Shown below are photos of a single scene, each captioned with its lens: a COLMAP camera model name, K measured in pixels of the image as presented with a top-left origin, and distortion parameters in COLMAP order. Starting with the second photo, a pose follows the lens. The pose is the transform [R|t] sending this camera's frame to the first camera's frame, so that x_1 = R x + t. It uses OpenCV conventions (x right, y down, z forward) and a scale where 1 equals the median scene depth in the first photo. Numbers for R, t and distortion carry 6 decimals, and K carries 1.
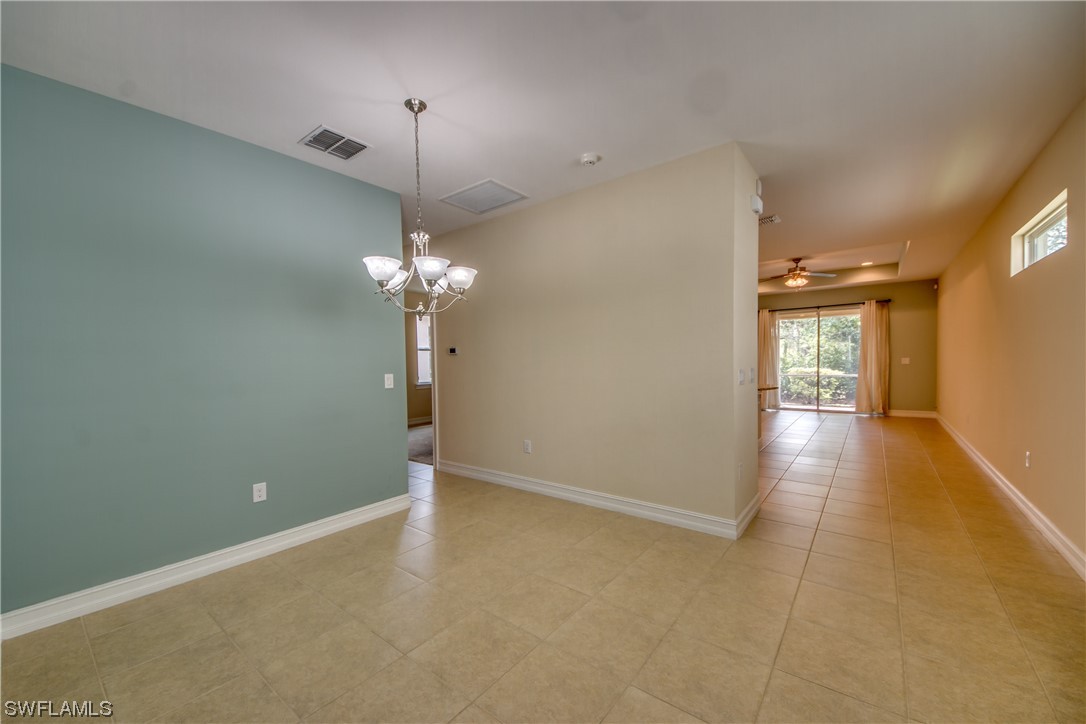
lens RADIAL K [[408.7, 0, 557.9], [0, 408.7, 373.5], [0, 0, 1]] dist [-0.007814, -0.000693]
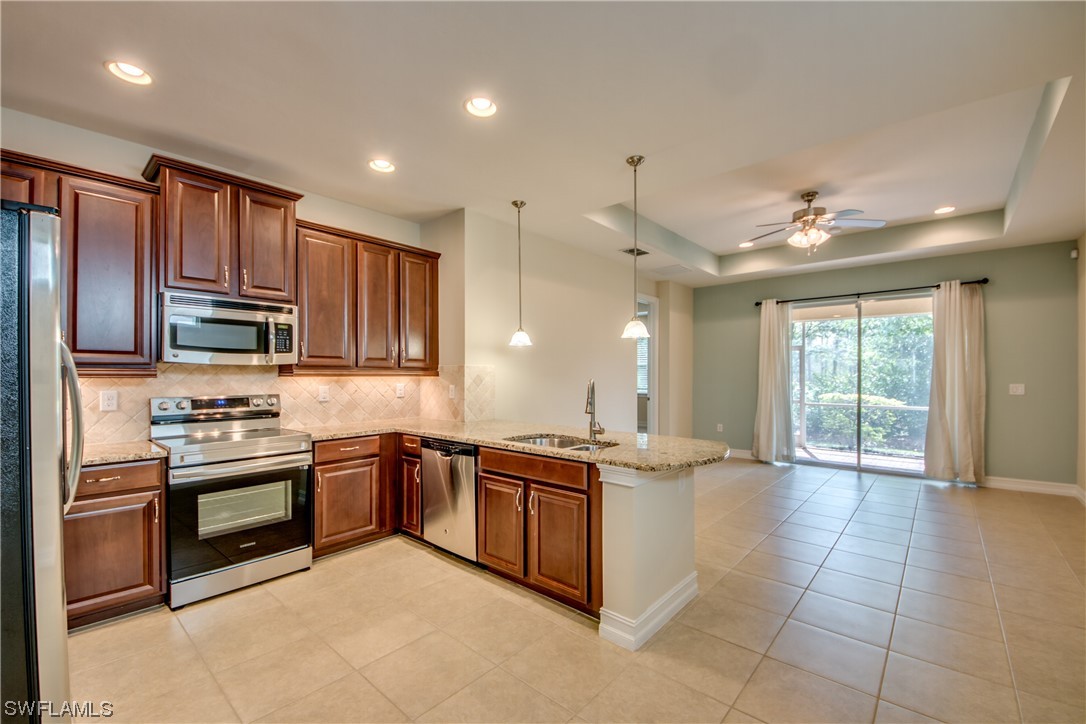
lens RADIAL K [[448.5, 0, 556.4], [0, 448.5, 372.7], [0, 0, 1]] dist [-0.009850, -0.003672]
pose [[0.998255, 0.020674, -0.055312, 0.256860], [-0.022733, 0.999062, -0.036855, -0.016477], [0.054498, 0.038048, 0.997789, 0.357145]]
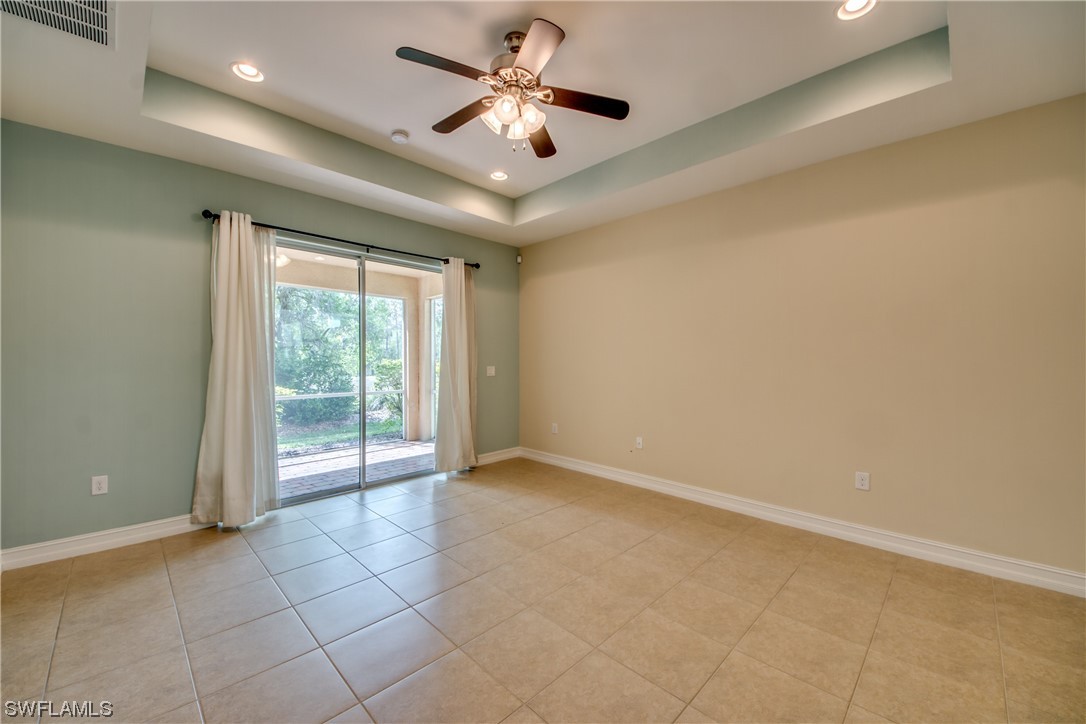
lens RADIAL K [[408.7, 0, 541.0], [0, 408.7, 363.1], [0, 0, 1]] dist [-0.007814, -0.000693]
pose [[0.132809, 0.002119, 0.991139, 0.252805], [0.027008, 0.999619, -0.005756, -0.036112], [-0.990774, 0.027533, 0.132701, 0.821917]]
